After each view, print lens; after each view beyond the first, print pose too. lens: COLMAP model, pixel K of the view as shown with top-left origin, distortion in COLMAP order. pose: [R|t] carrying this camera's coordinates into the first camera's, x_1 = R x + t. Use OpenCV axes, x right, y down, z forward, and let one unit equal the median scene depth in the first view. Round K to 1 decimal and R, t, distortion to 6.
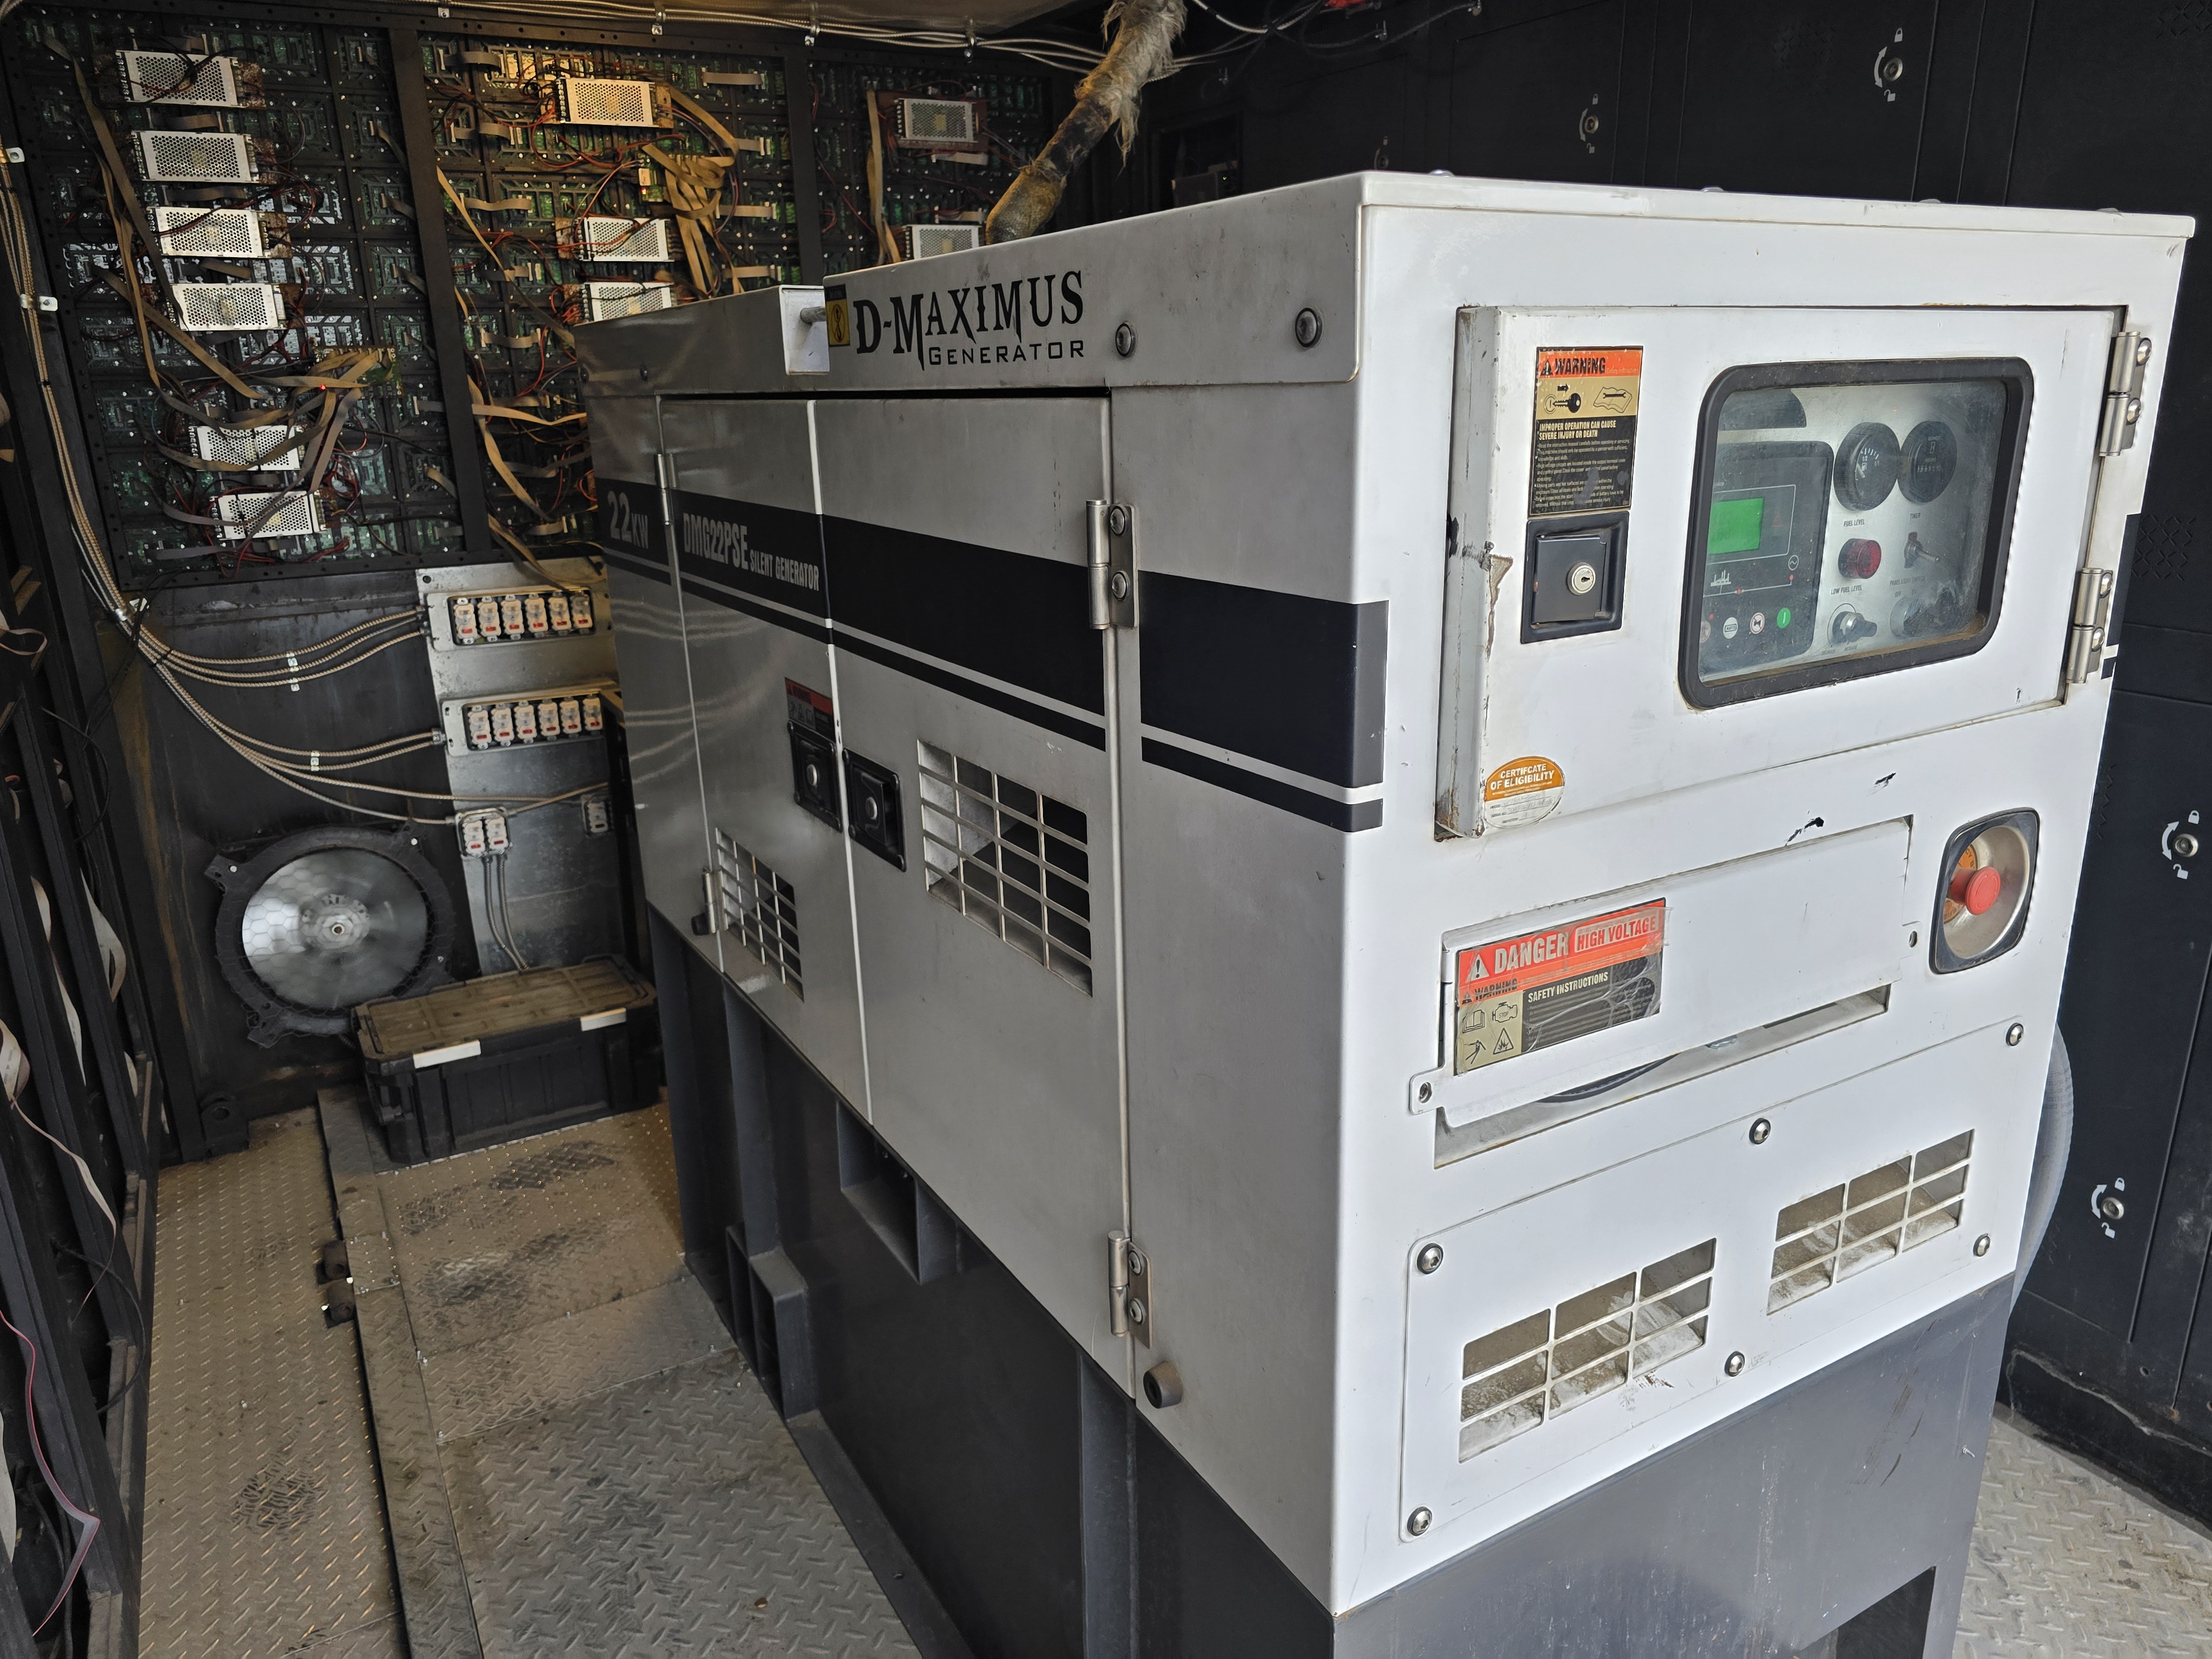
lens RADIAL K [[1507.8, 0, 1099.8], [0, 1507.8, 833.9], [0, 0, 1]] dist [0.104238, -0.126890]
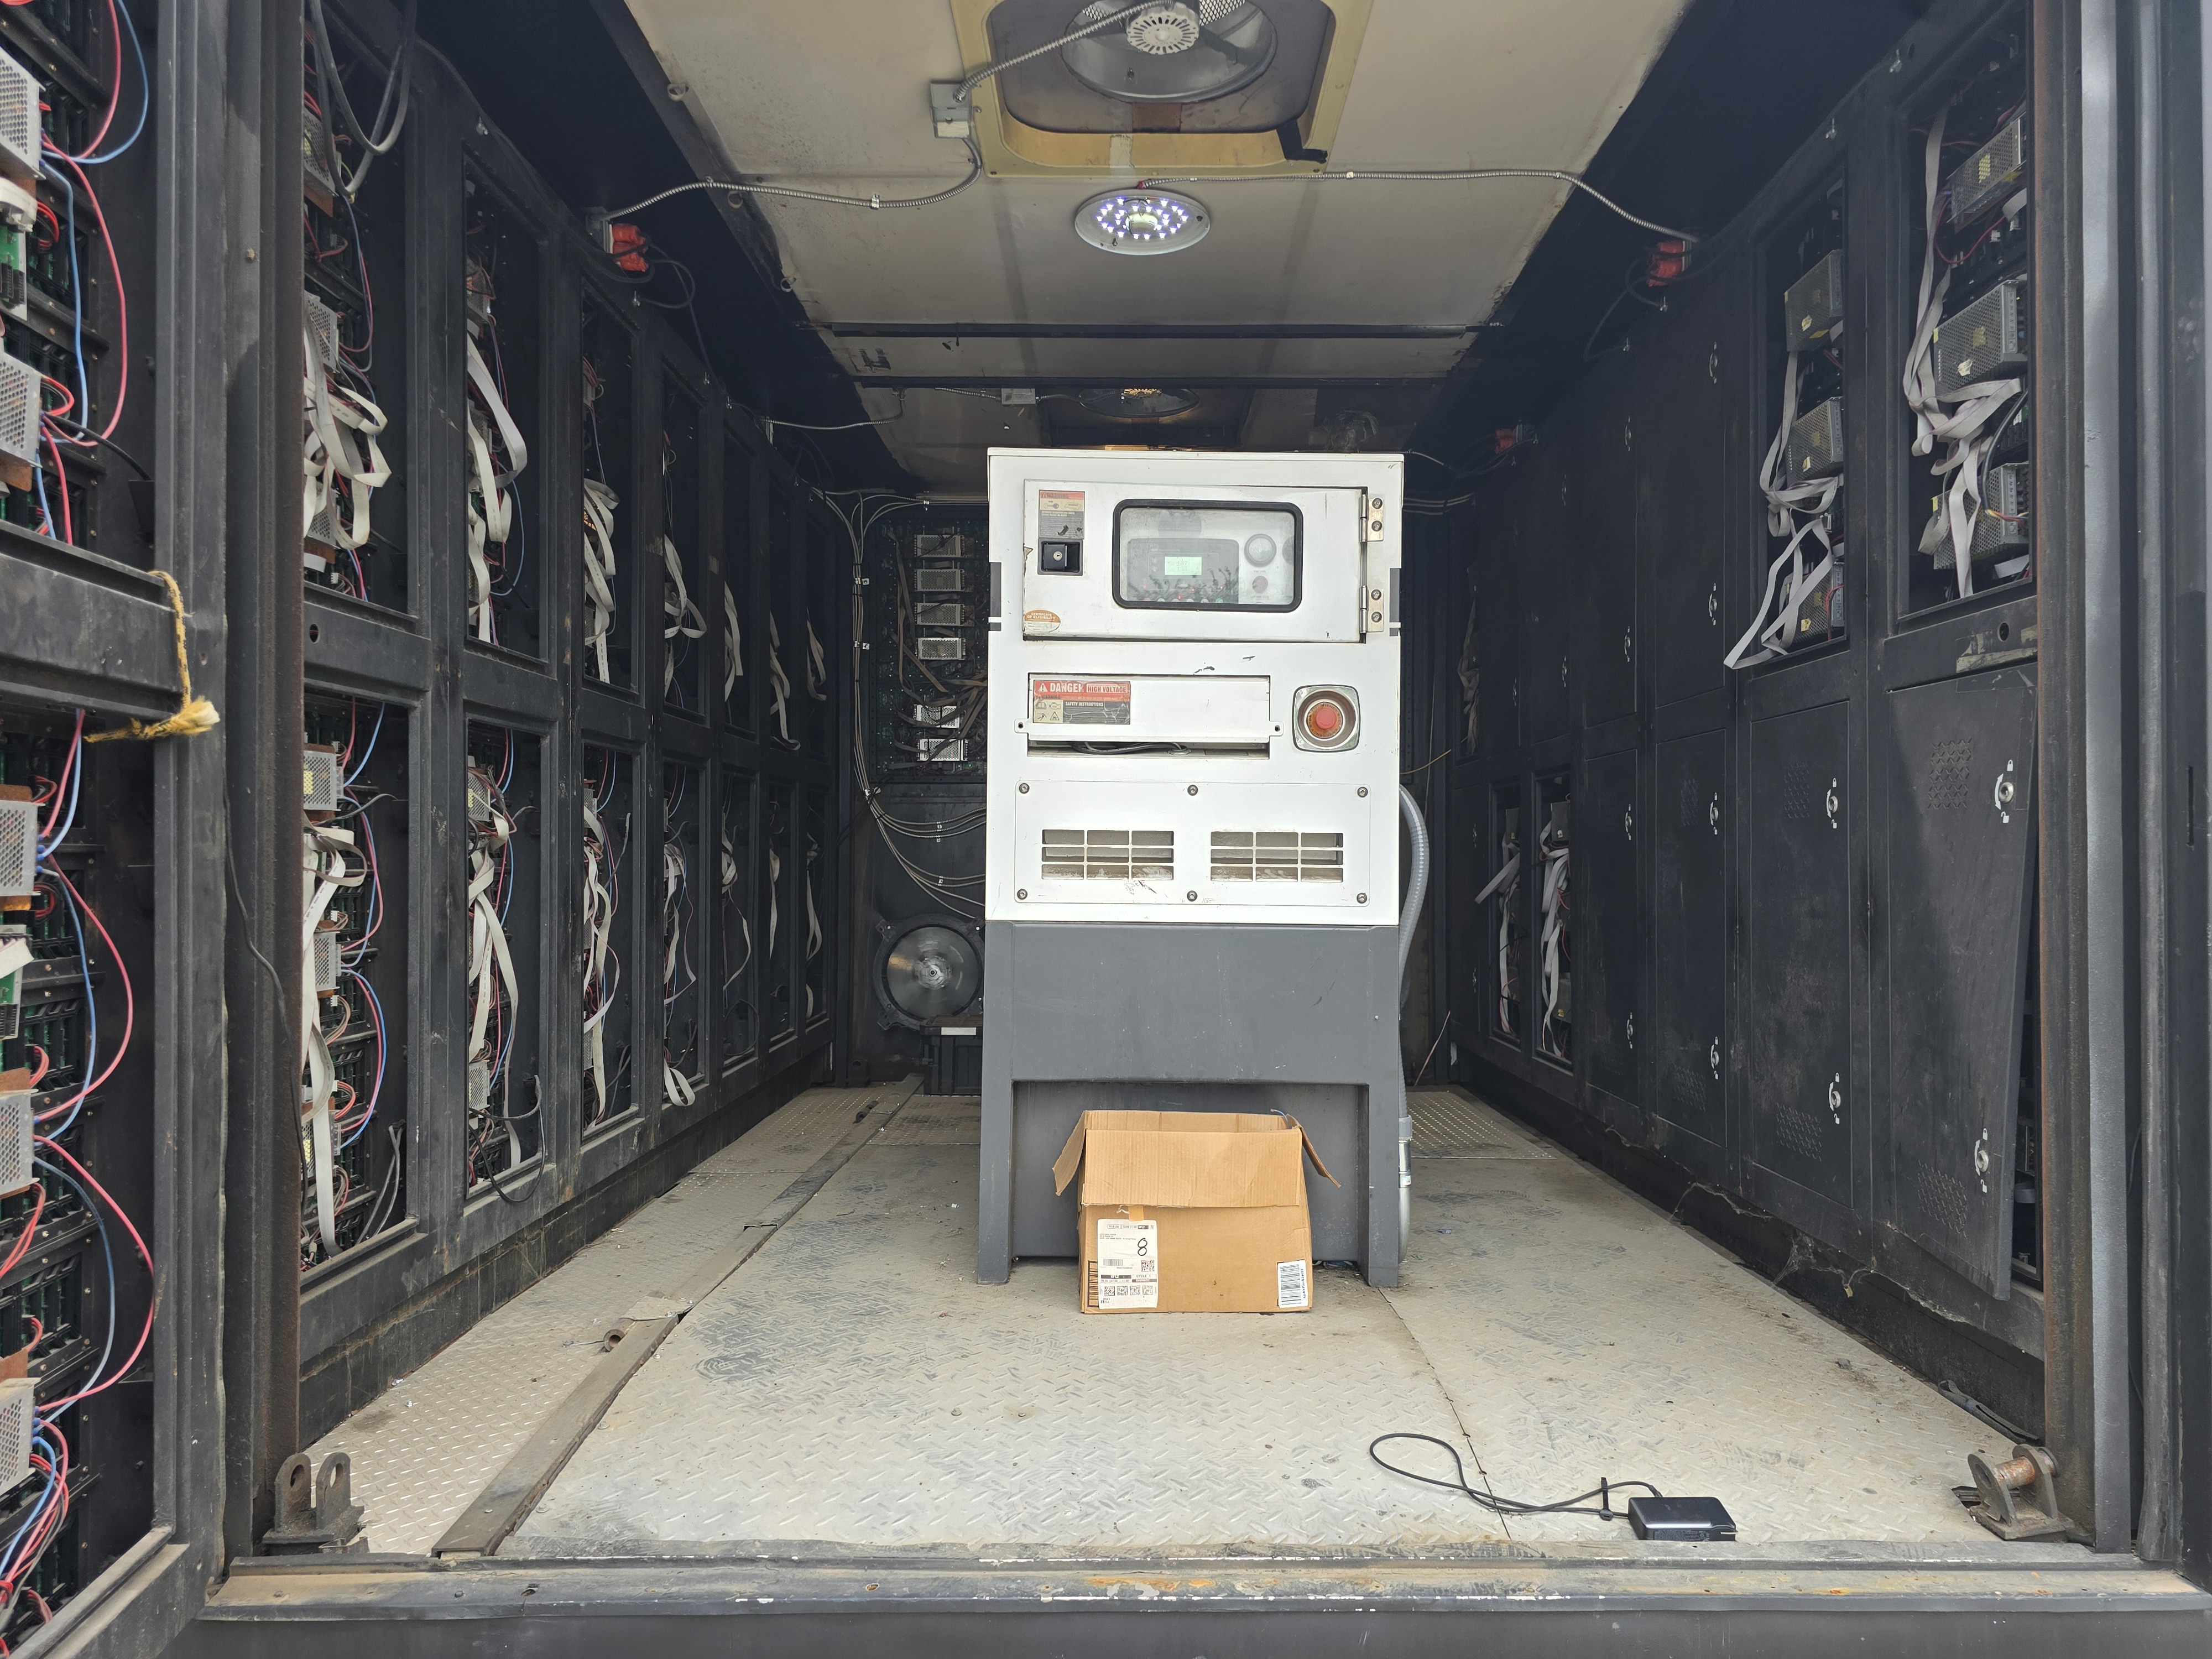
lens RADIAL K [[1507.8, 0, 1099.8], [0, 1507.8, 833.9], [0, 0, 1]] dist [0.104238, -0.126890]
pose [[0.858234, 0.013759, -0.513074, 1.293501], [-0.177672, 0.945801, -0.271834, 0.794540], [0.481525, 0.324456, 0.814163, -0.892533]]
